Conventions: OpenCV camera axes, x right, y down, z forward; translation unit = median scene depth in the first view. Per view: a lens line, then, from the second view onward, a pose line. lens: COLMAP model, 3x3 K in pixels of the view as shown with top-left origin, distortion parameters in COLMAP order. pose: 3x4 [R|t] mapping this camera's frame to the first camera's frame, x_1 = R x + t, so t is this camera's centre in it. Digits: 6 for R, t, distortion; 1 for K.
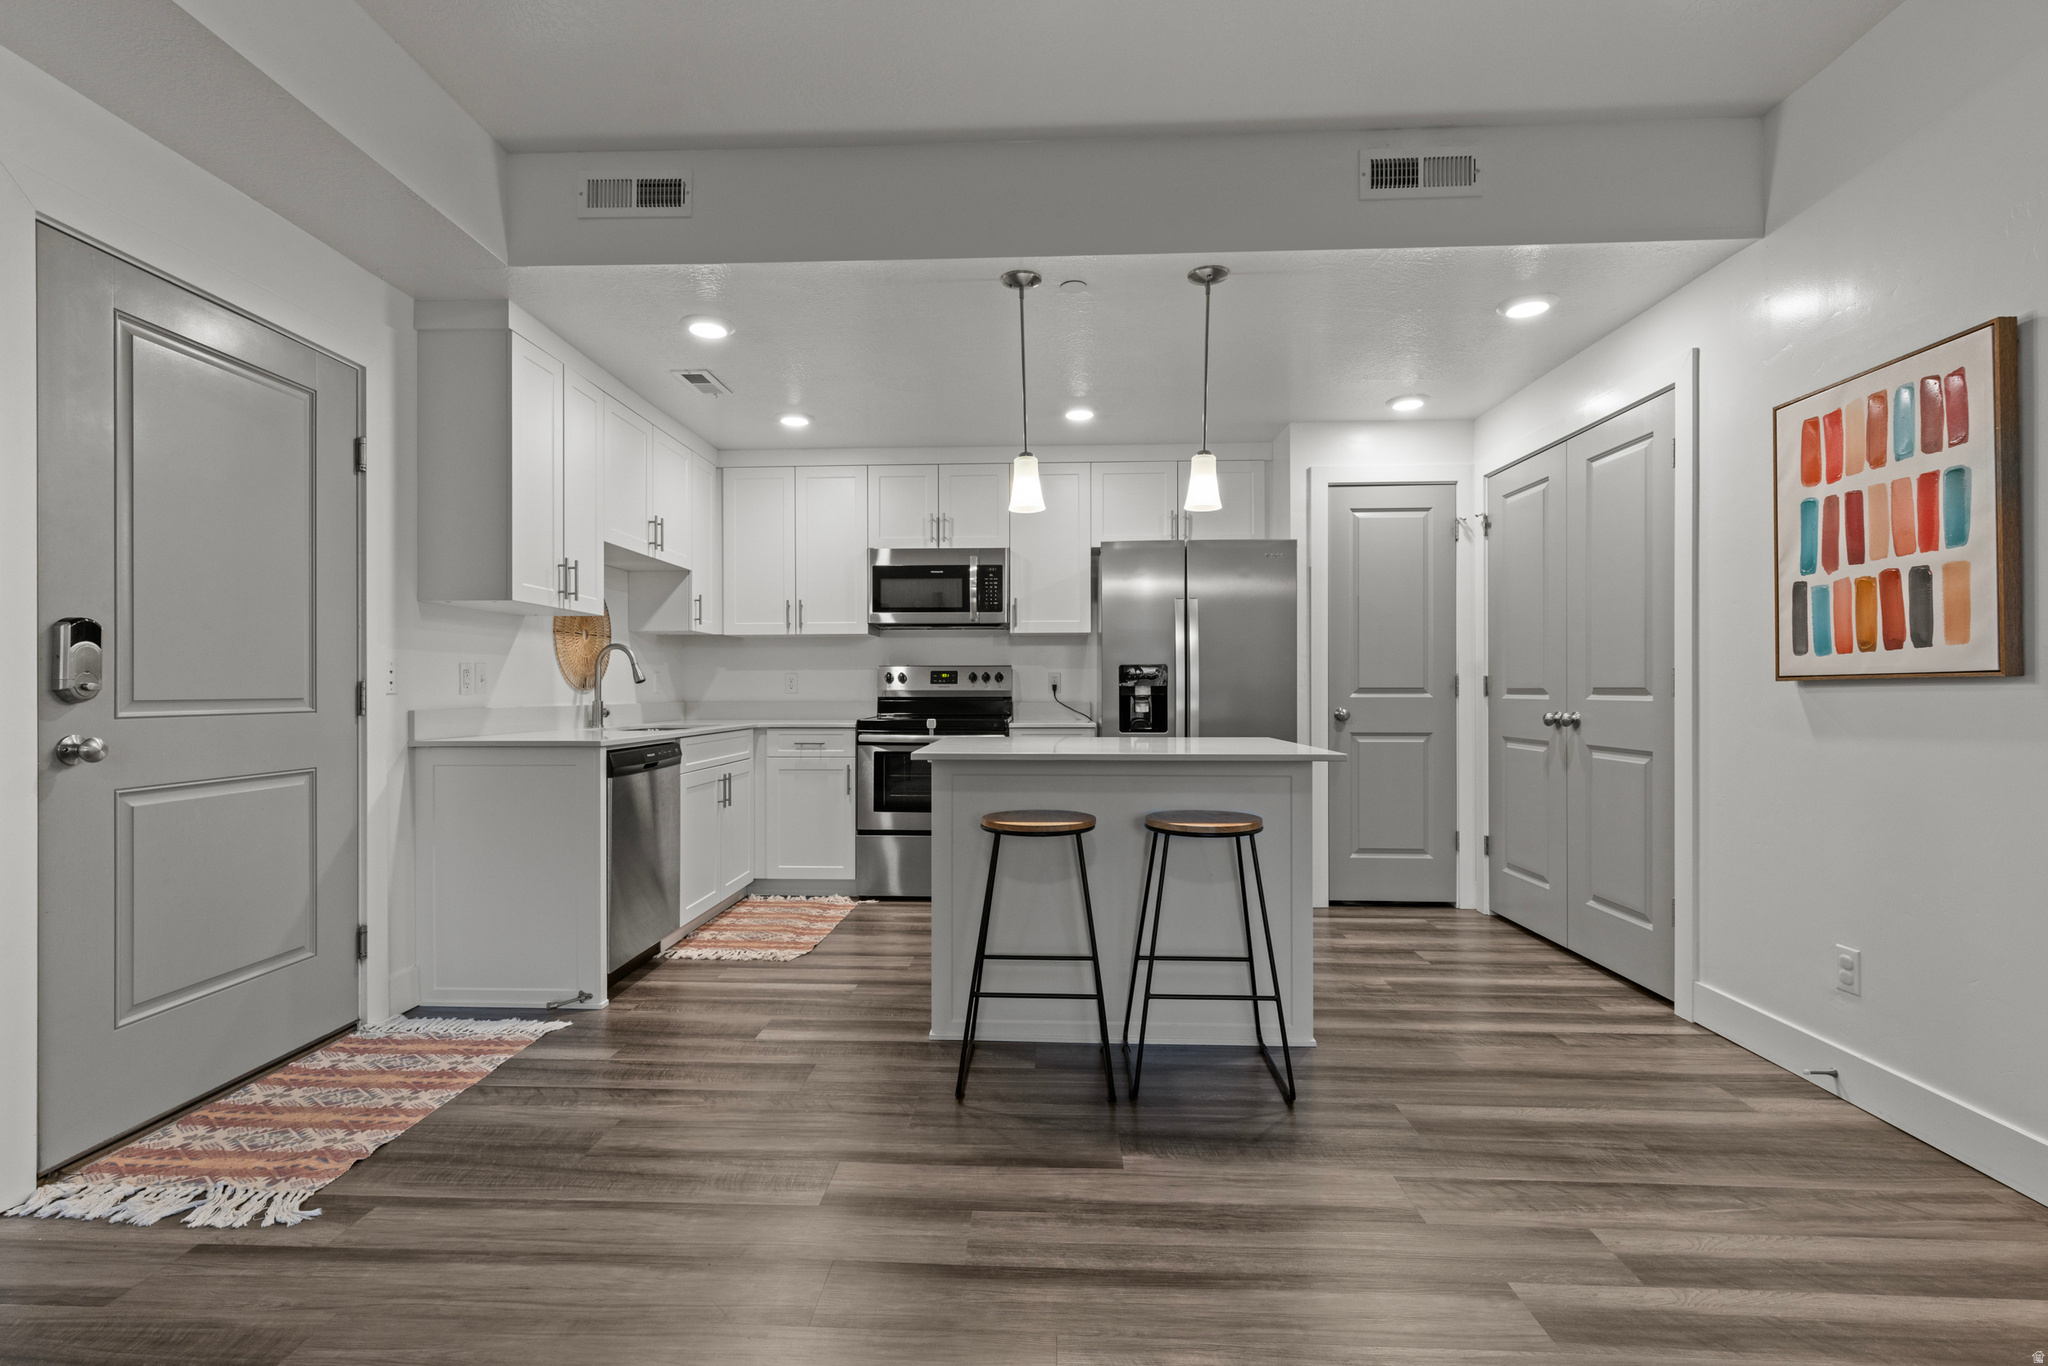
lens RADIAL K [[907.5, 0, 1041.1], [0, 907.5, 681.6], [0, 0, 1]] dist [0.006369, -0.000457]
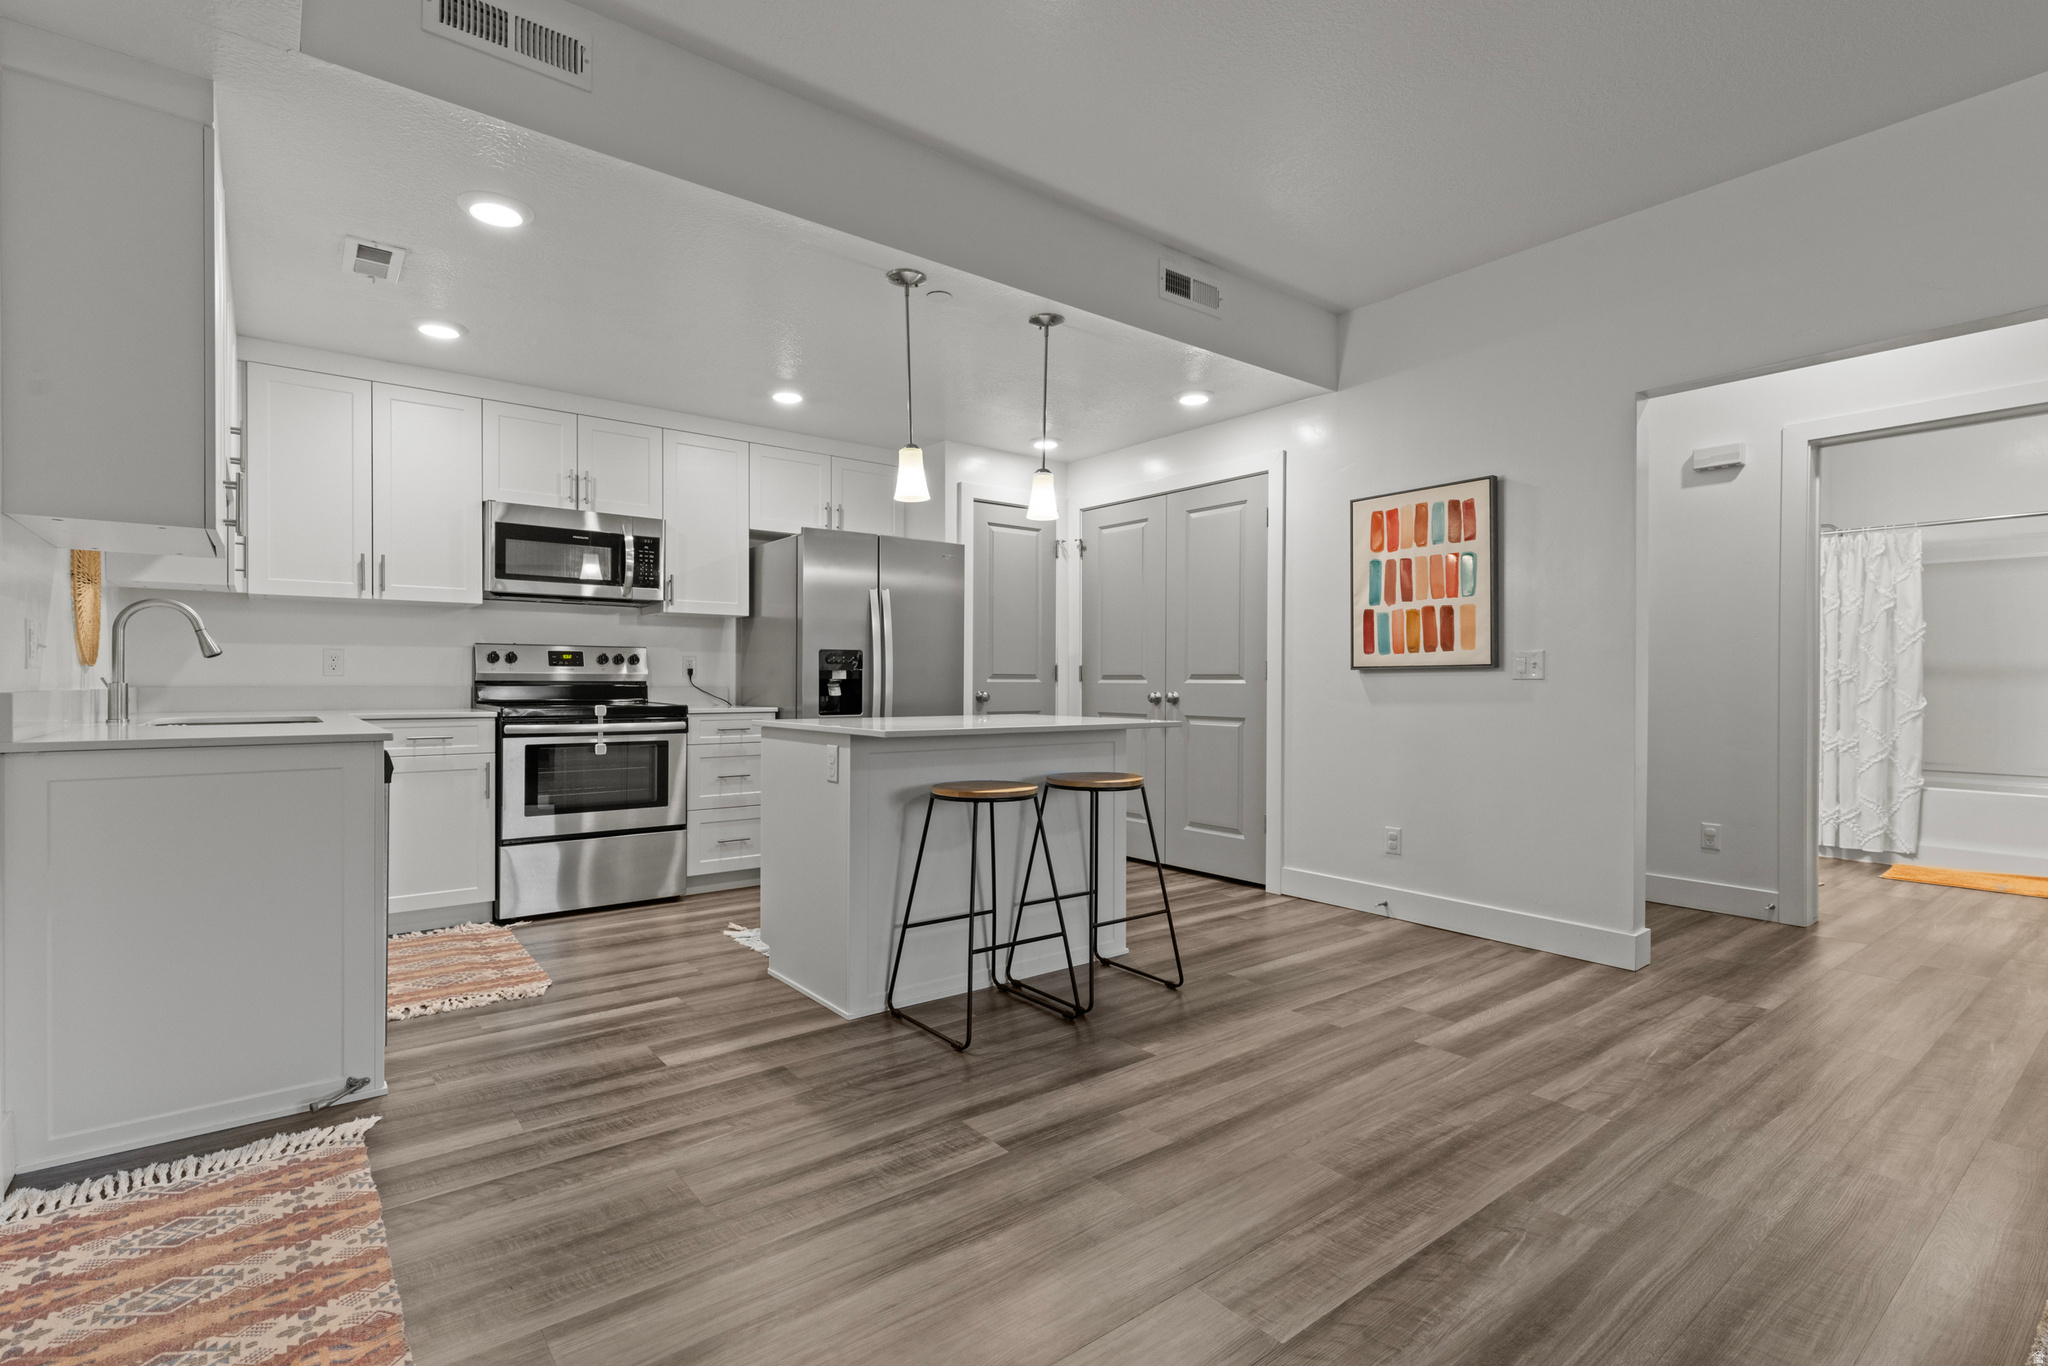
lens RADIAL K [[888.6, 0, 1011.7], [0, 888.6, 675.3], [0, 0, 1]] dist [-0.002030, -0.000283]
pose [[0.781861, 0.009152, 0.623386, -0.450878], [-0.010166, 0.999946, -0.001930, 0.012781], [-0.623370, -0.004829, 0.781912, 0.100415]]
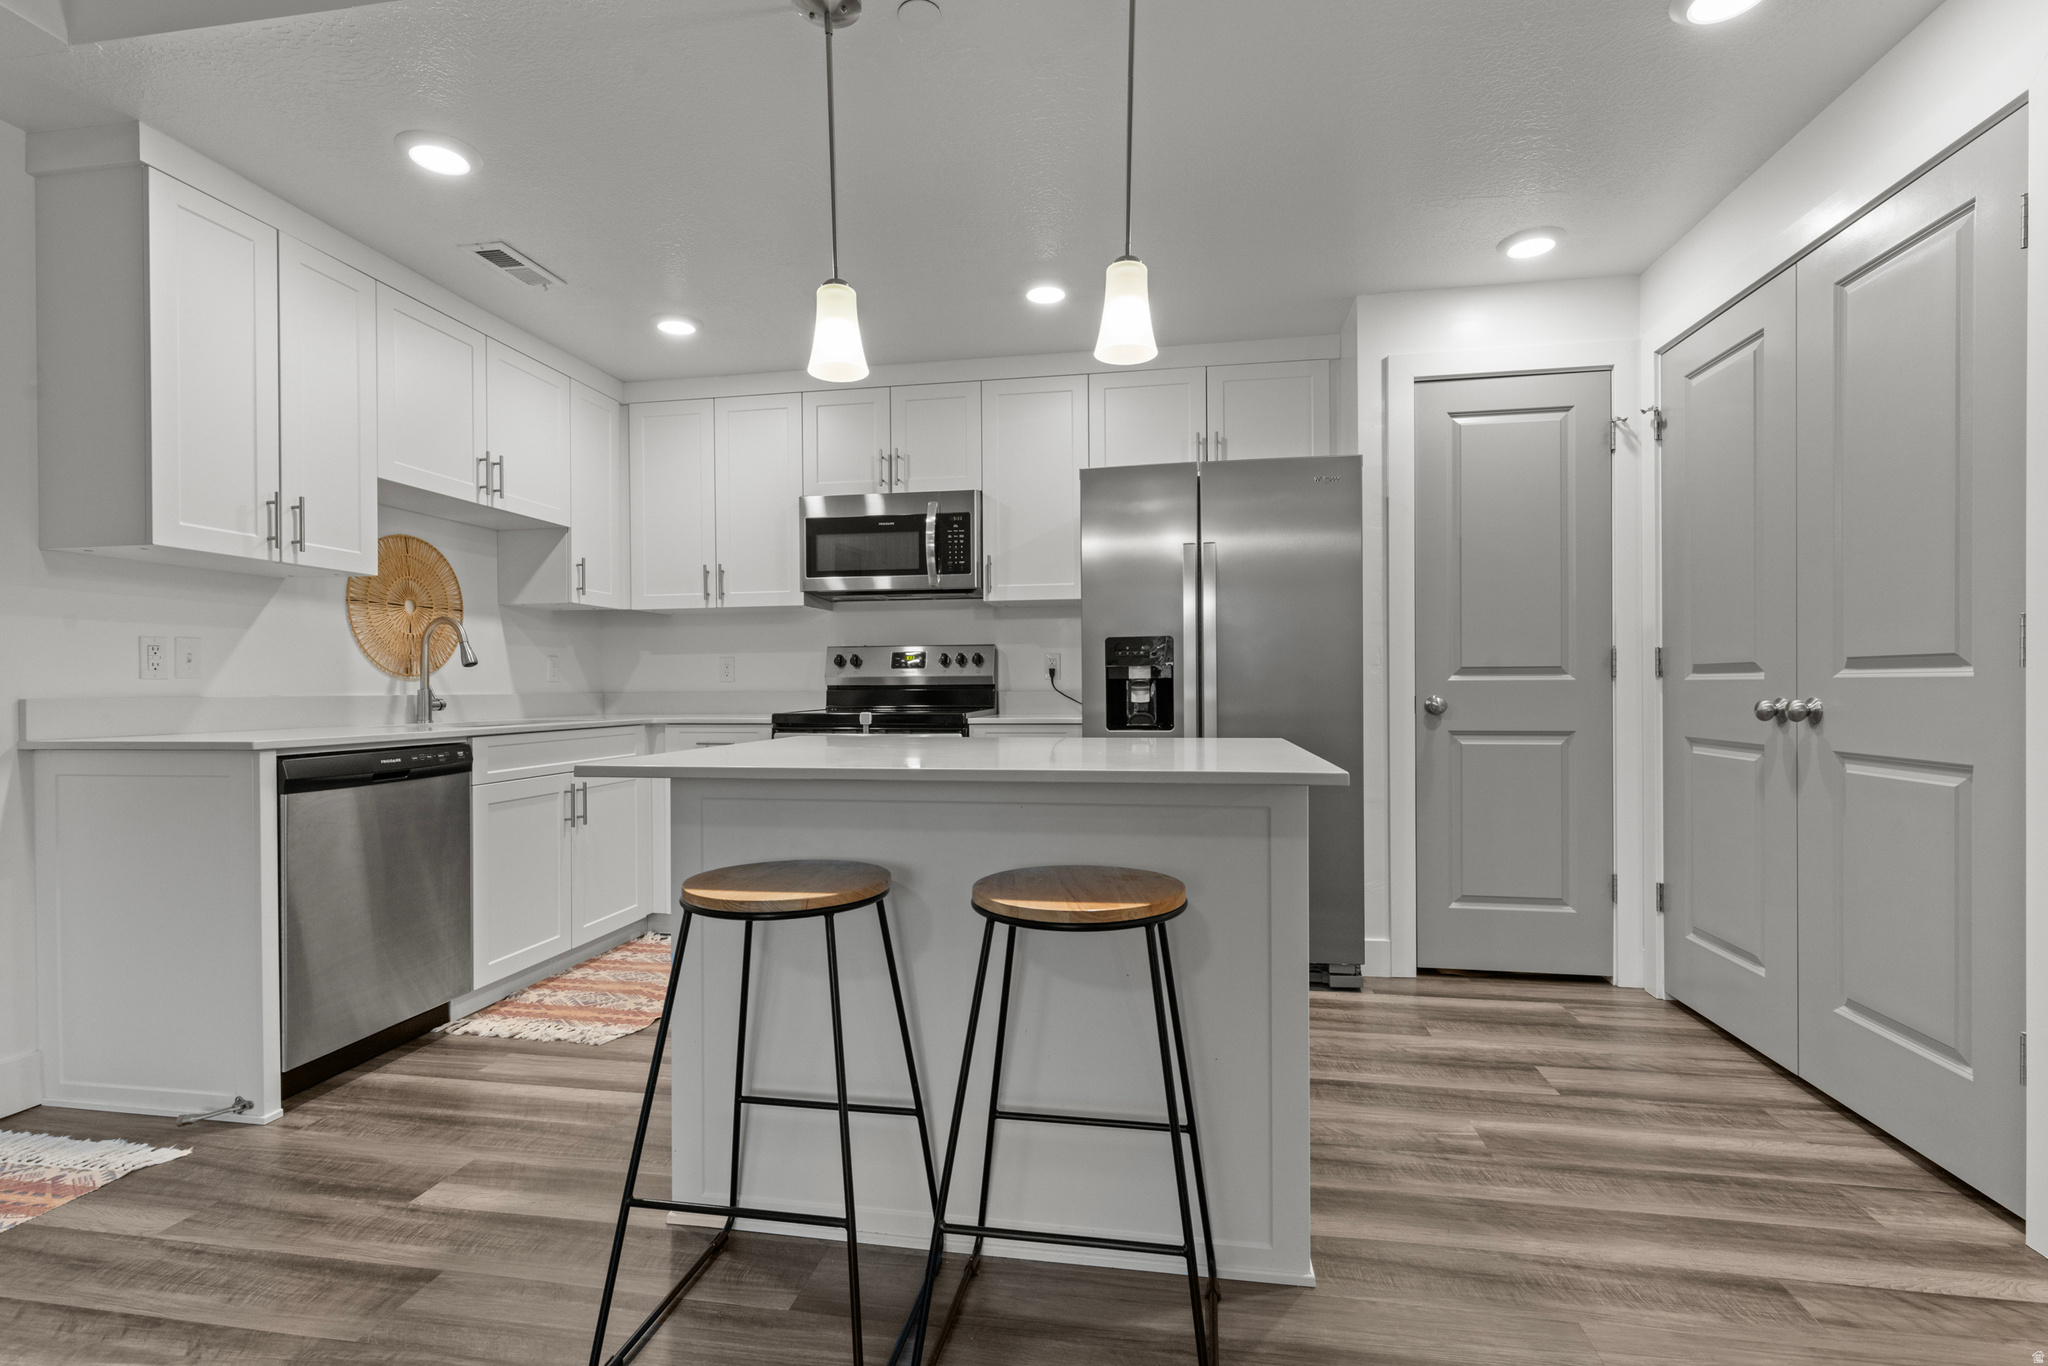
lens RADIAL K [[923.8, 0, 1024.0], [0, 923.8, 687.5], [0, 0, 1]] dist [0.004481, -0.000143]
pose [[0.987731, -0.006116, -0.156045, 0.172992], [0.007589, 0.999932, 0.008846, 0.018365], [0.155981, -0.009922, 0.987710, 0.326372]]
